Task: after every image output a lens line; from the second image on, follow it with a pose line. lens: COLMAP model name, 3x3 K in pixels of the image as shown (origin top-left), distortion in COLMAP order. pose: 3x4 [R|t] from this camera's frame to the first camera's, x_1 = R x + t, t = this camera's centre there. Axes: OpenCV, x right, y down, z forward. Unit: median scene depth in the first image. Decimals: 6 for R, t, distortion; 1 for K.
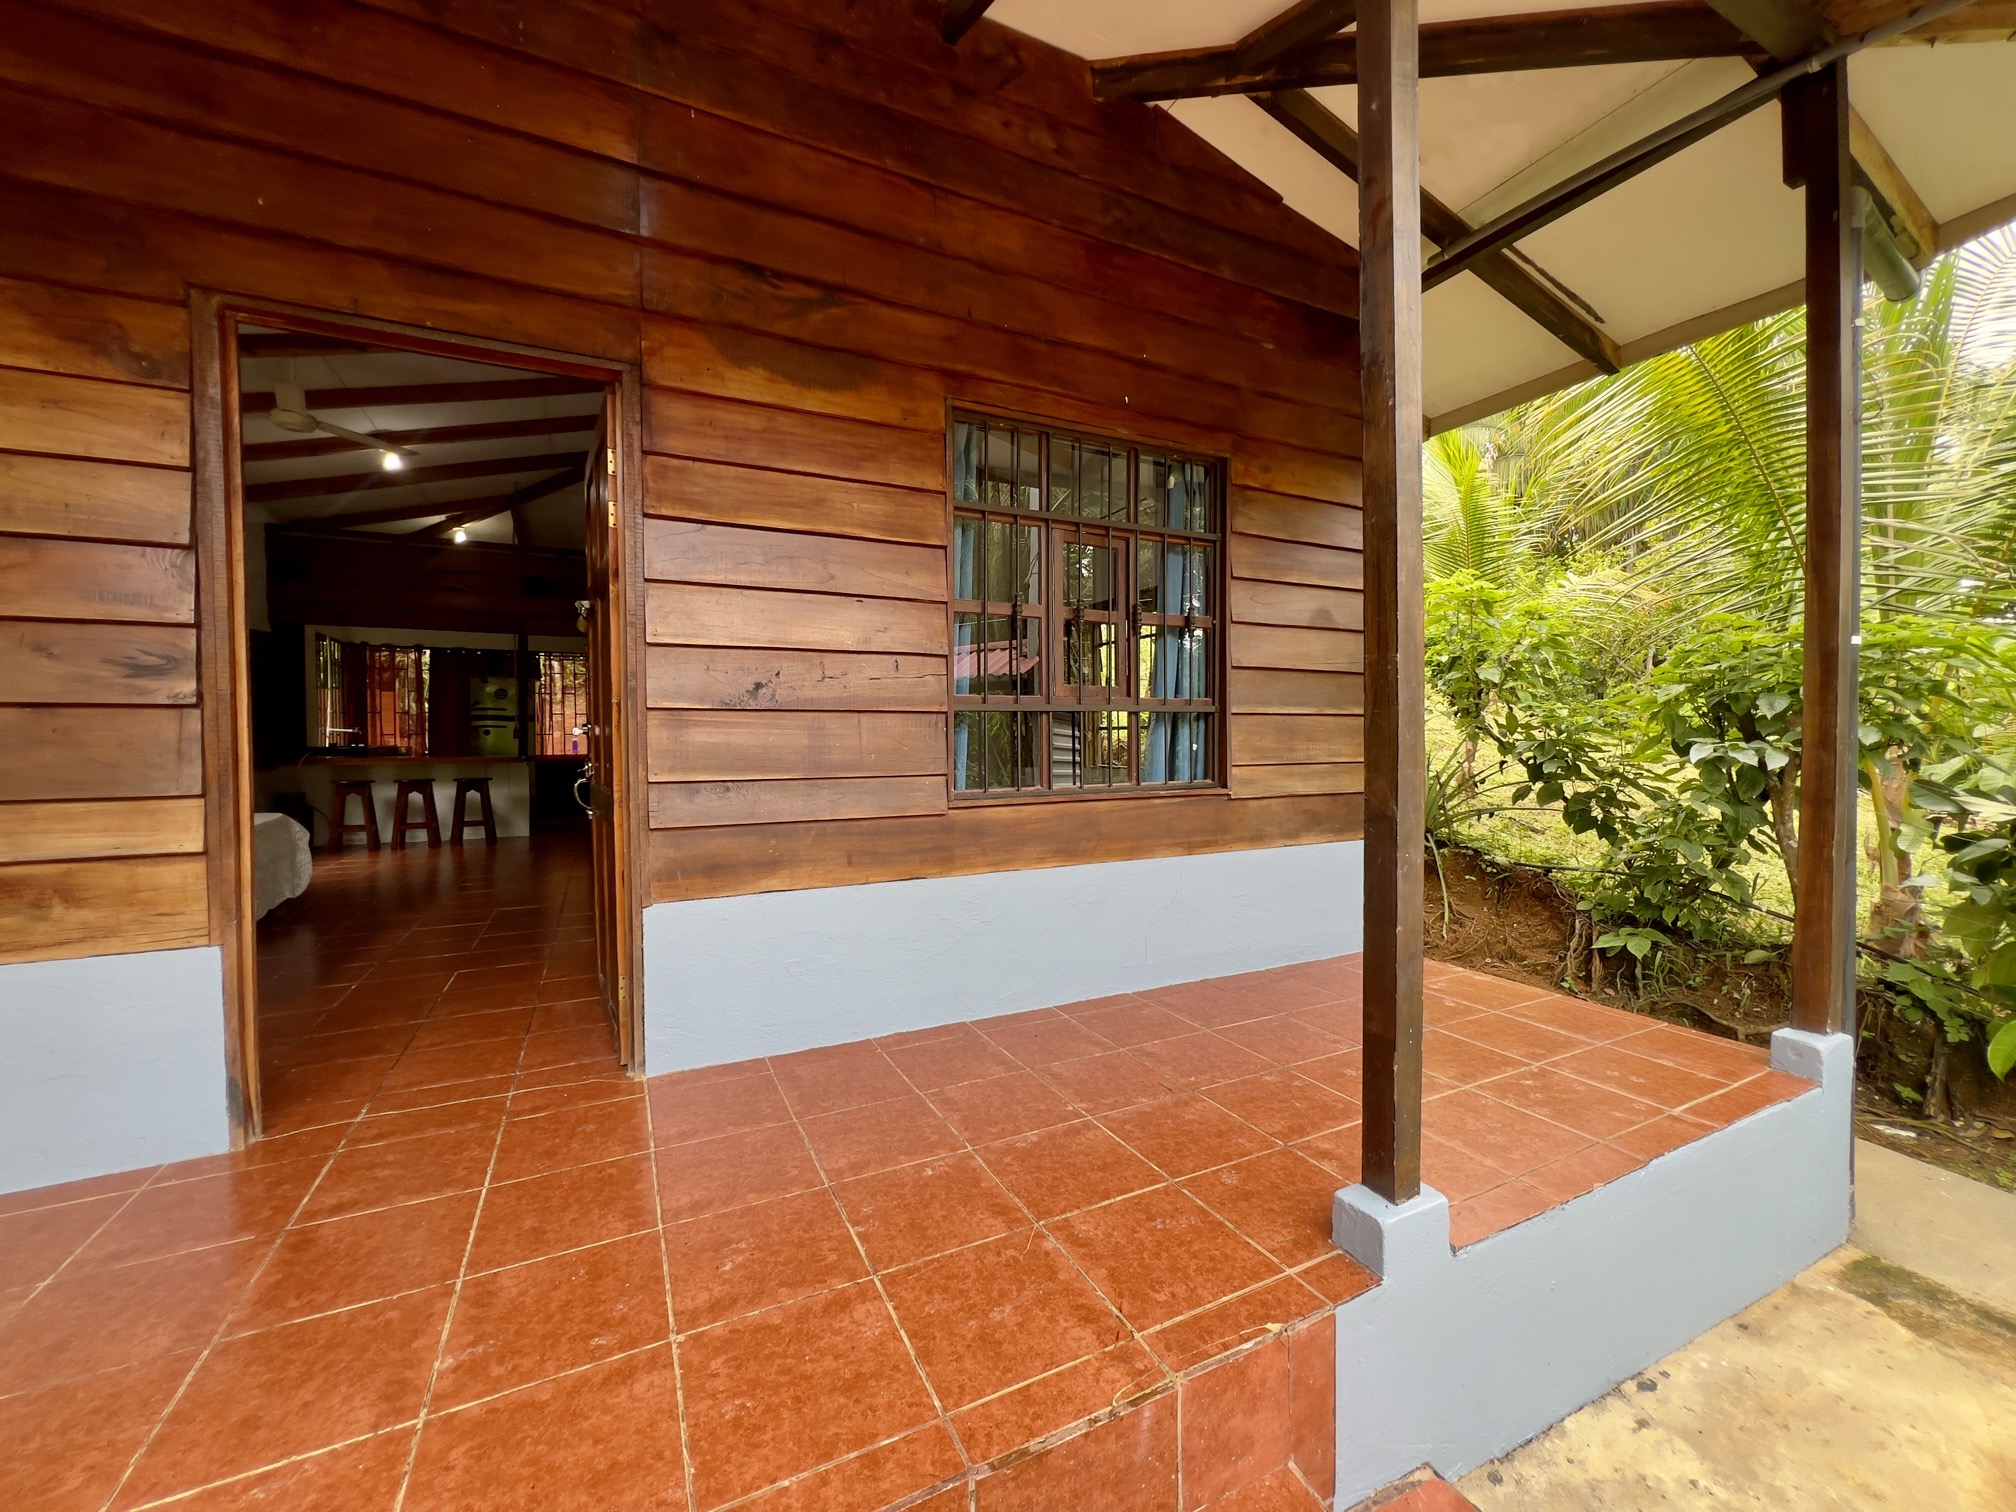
lens RADIAL K [[801.3, 0, 1006.1], [0, 801.3, 759.6], [0, 0, 1]] dist [-0.001352, -0.000038]
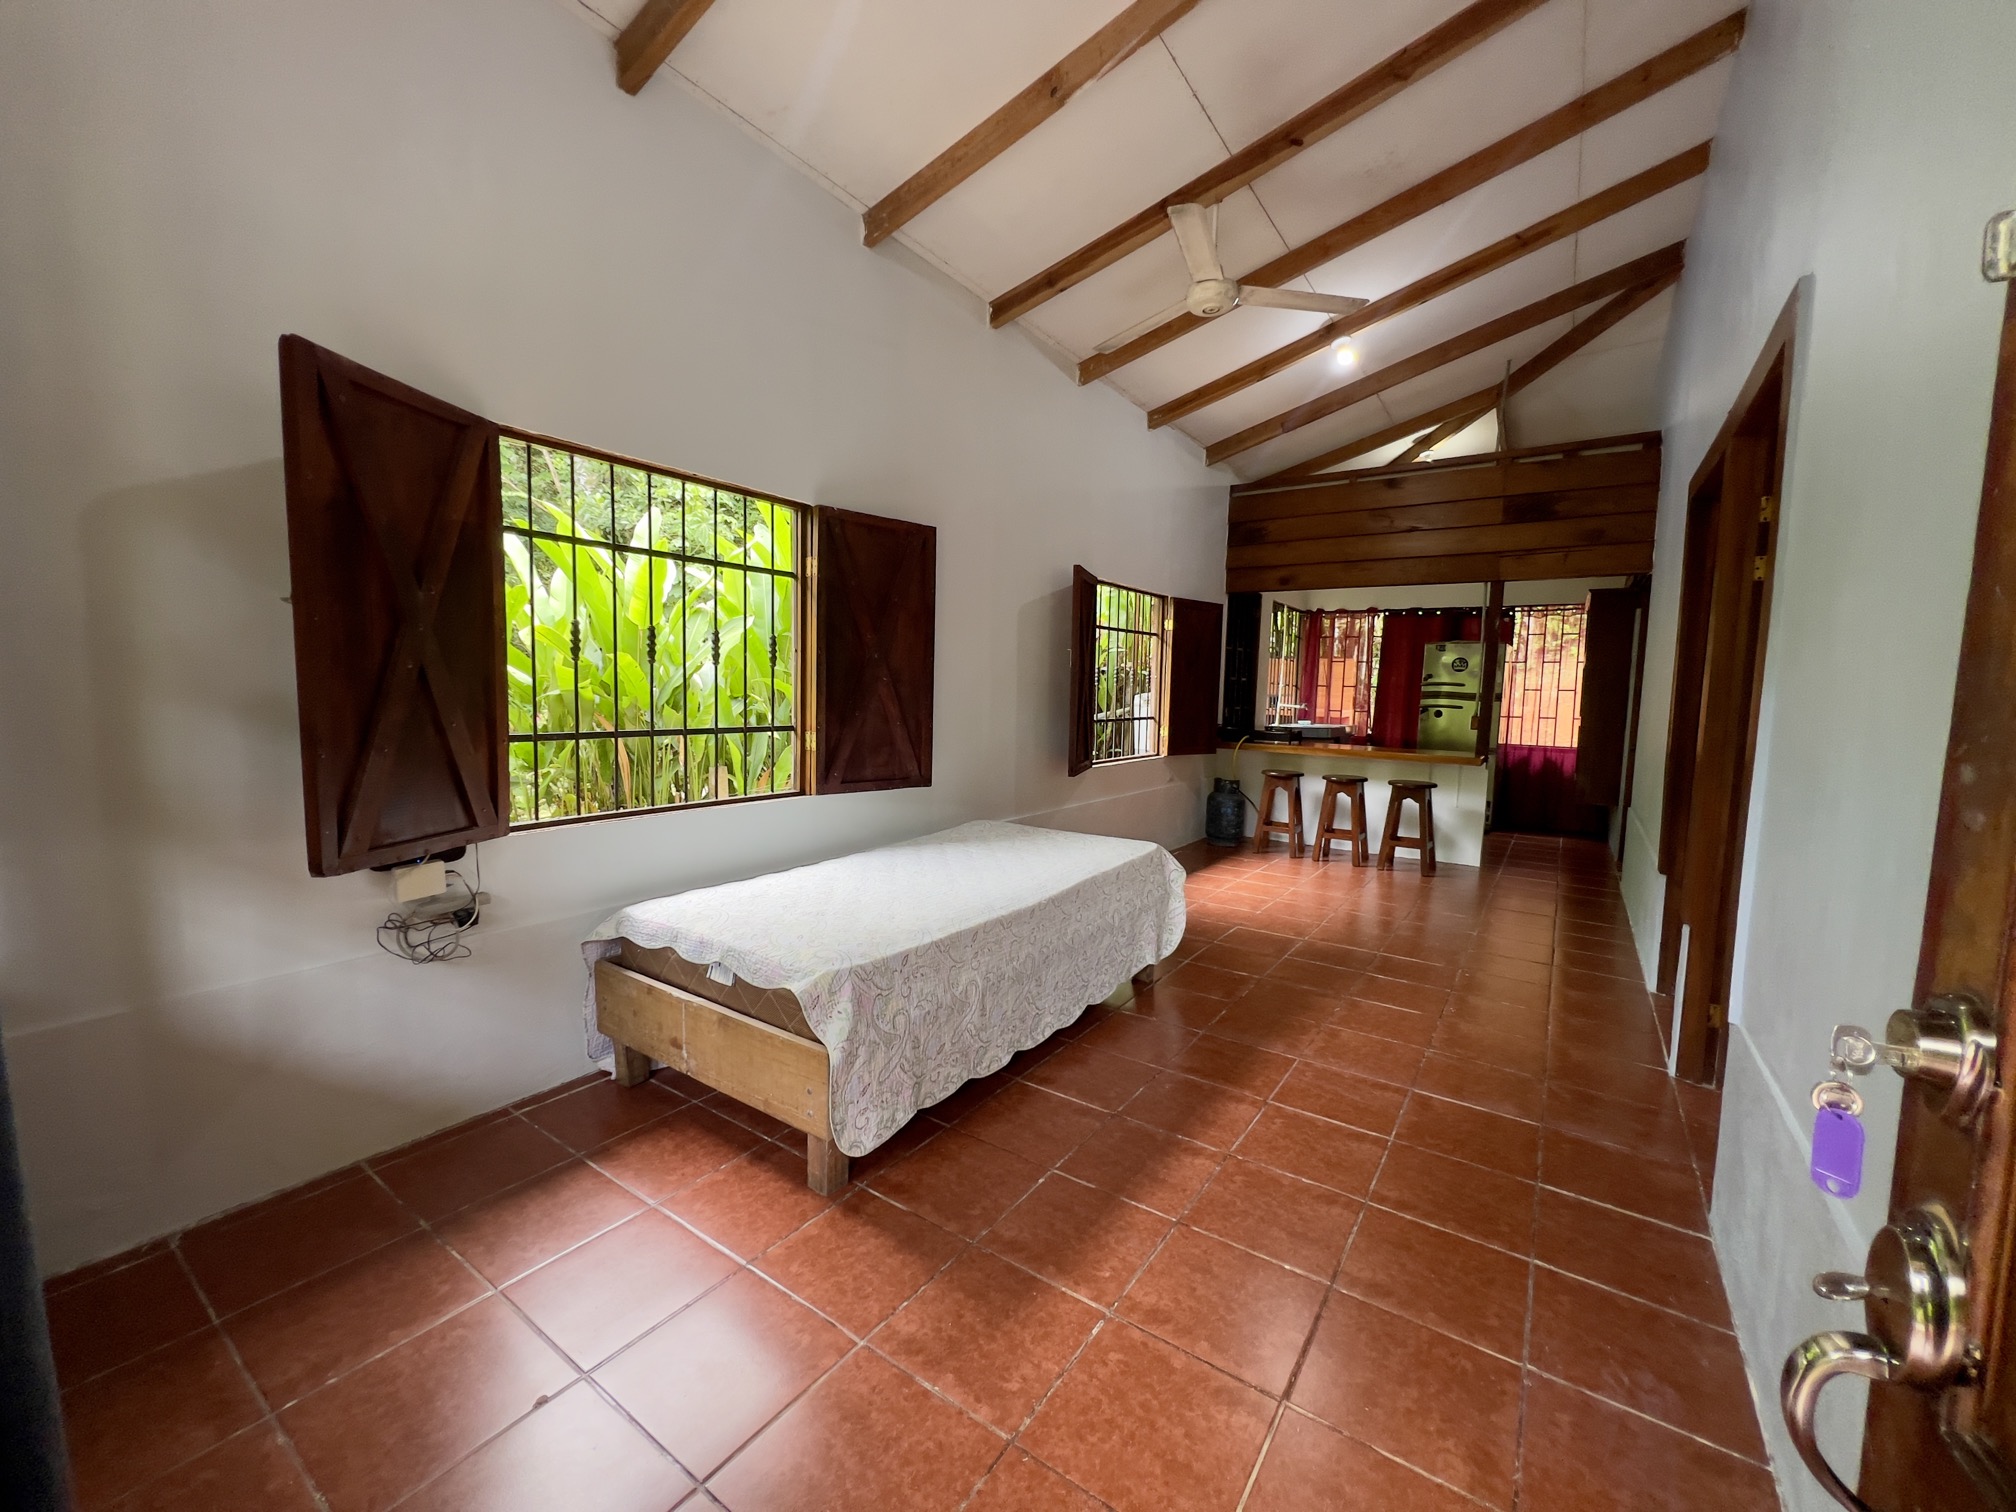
lens RADIAL K [[801.3, 0, 1006.1], [0, 801.3, 759.6], [0, 0, 1]] dist [-0.001352, -0.000038]
pose [[0.476909, 0.093931, -0.873919, -0.174267], [-0.051923, 0.995548, 0.078669, -0.031652], [0.877418, 0.007859, 0.479662, 0.274313]]
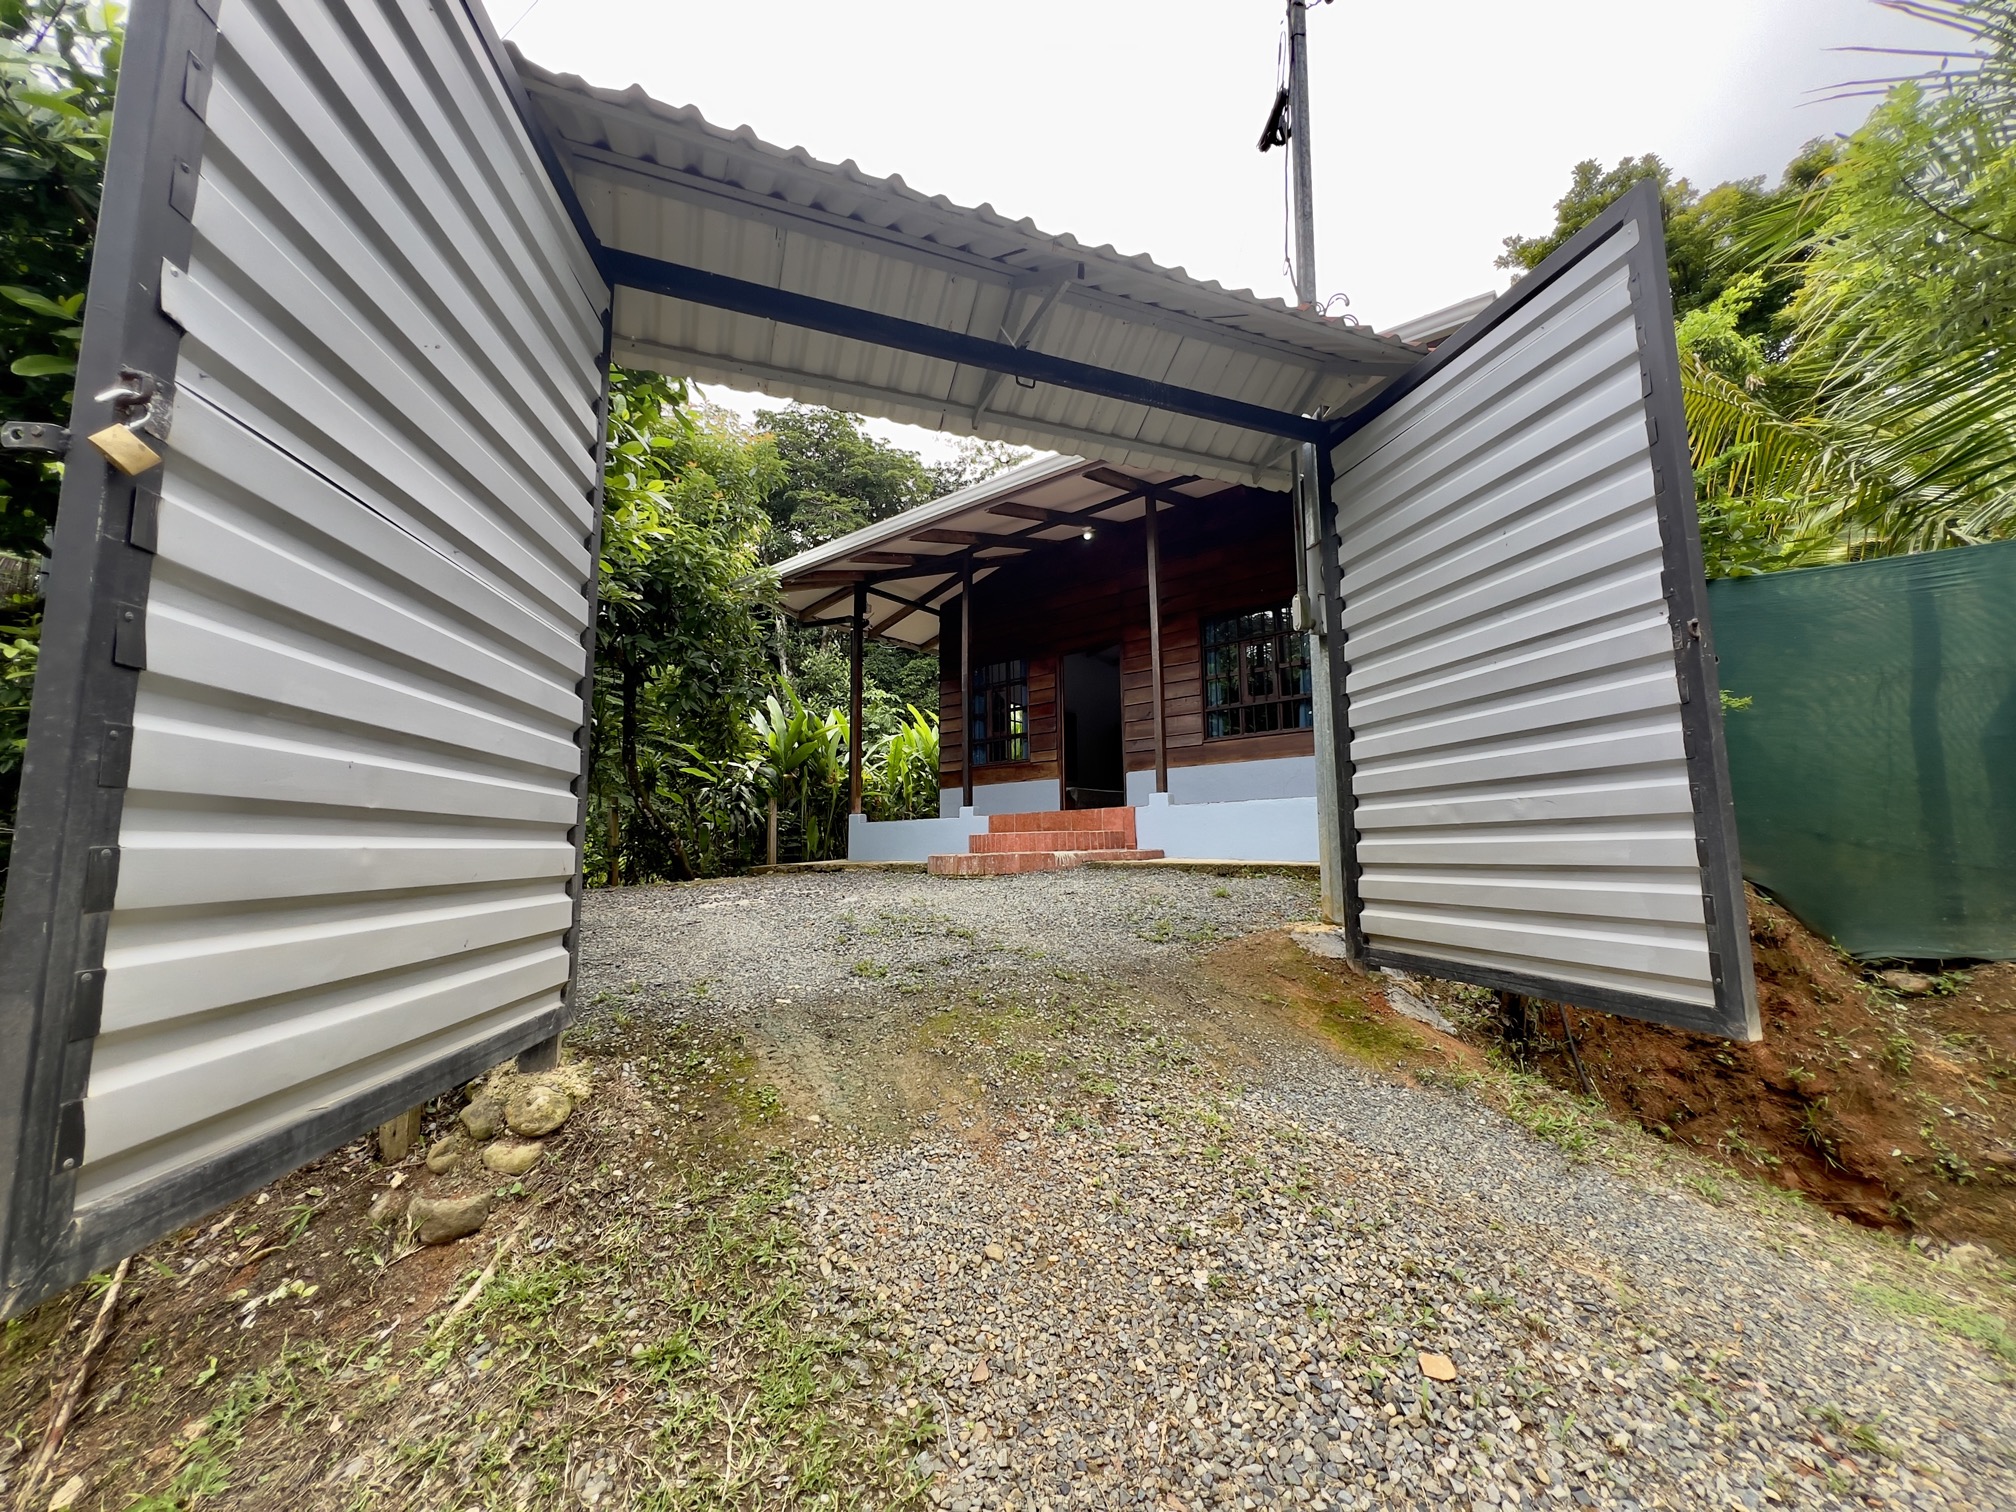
lens RADIAL K [[801.3, 0, 1006.1], [0, 801.3, 759.6], [0, 0, 1]] dist [-0.001352, -0.000038]
pose [[0.421088, -0.106828, -0.900707, 2.813277], [-0.010997, 0.992365, -0.122841, 0.603451], [0.906953, 0.061632, 0.416698, -1.159748]]
